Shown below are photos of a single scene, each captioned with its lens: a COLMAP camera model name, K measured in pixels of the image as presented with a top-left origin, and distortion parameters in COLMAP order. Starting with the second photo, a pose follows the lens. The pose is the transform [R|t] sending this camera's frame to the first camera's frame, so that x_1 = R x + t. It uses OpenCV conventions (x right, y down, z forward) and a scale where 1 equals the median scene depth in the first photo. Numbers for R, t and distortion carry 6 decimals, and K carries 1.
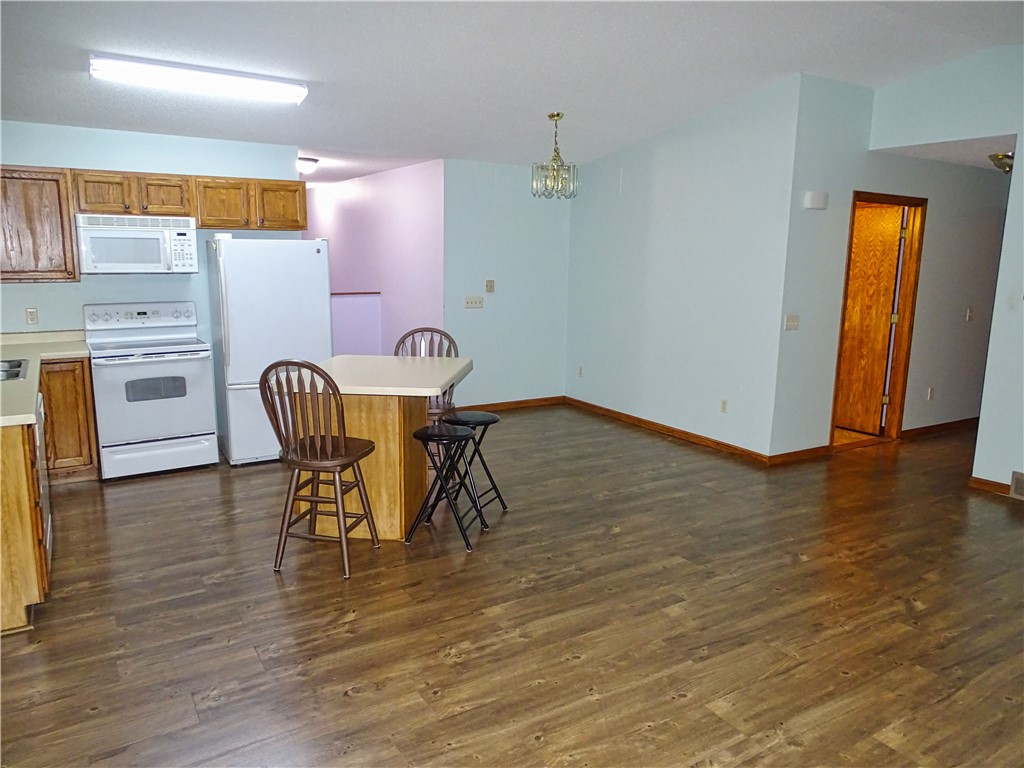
lens RADIAL K [[736.1, 0, 512.0], [0, 736.1, 384.0], [0, 0, 1]] dist [0.007841, -0.004285]
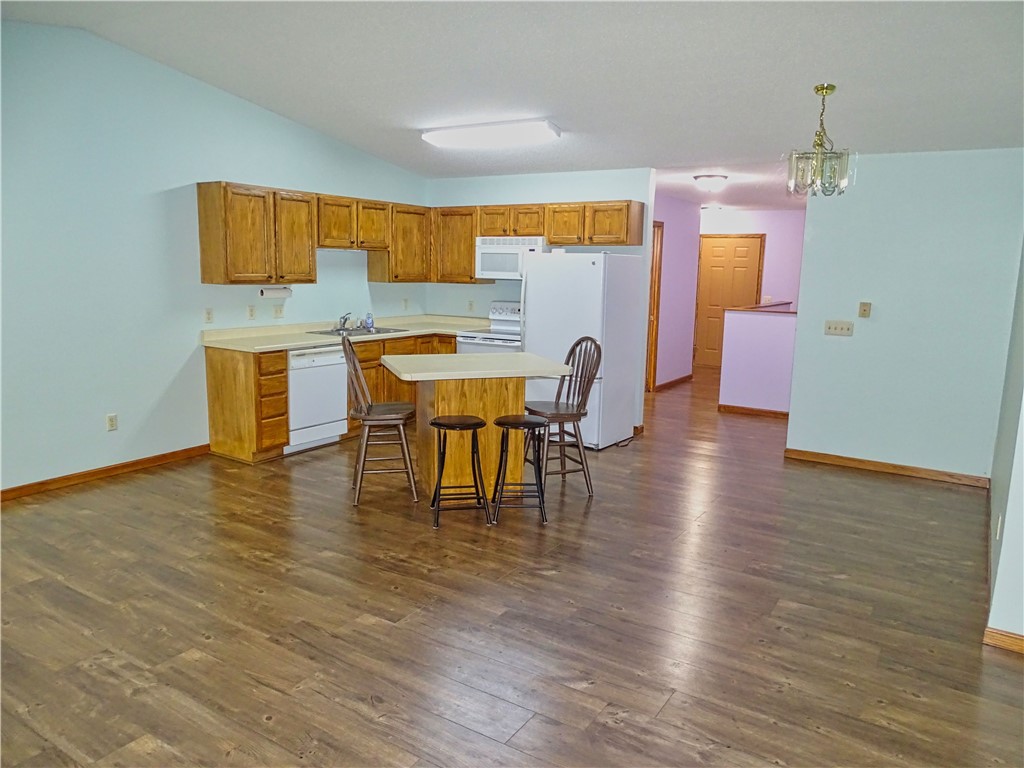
lens RADIAL K [[726.2, 0, 512.0], [0, 726.2, 384.0], [0, 0, 1]] dist [-0.001869, 0.003055]
pose [[0.428268, 0.147573, -0.891521, 0.867325], [-0.172619, 0.981768, 0.079589, -0.086343], [0.887012, 0.119808, 0.445933, 0.543296]]
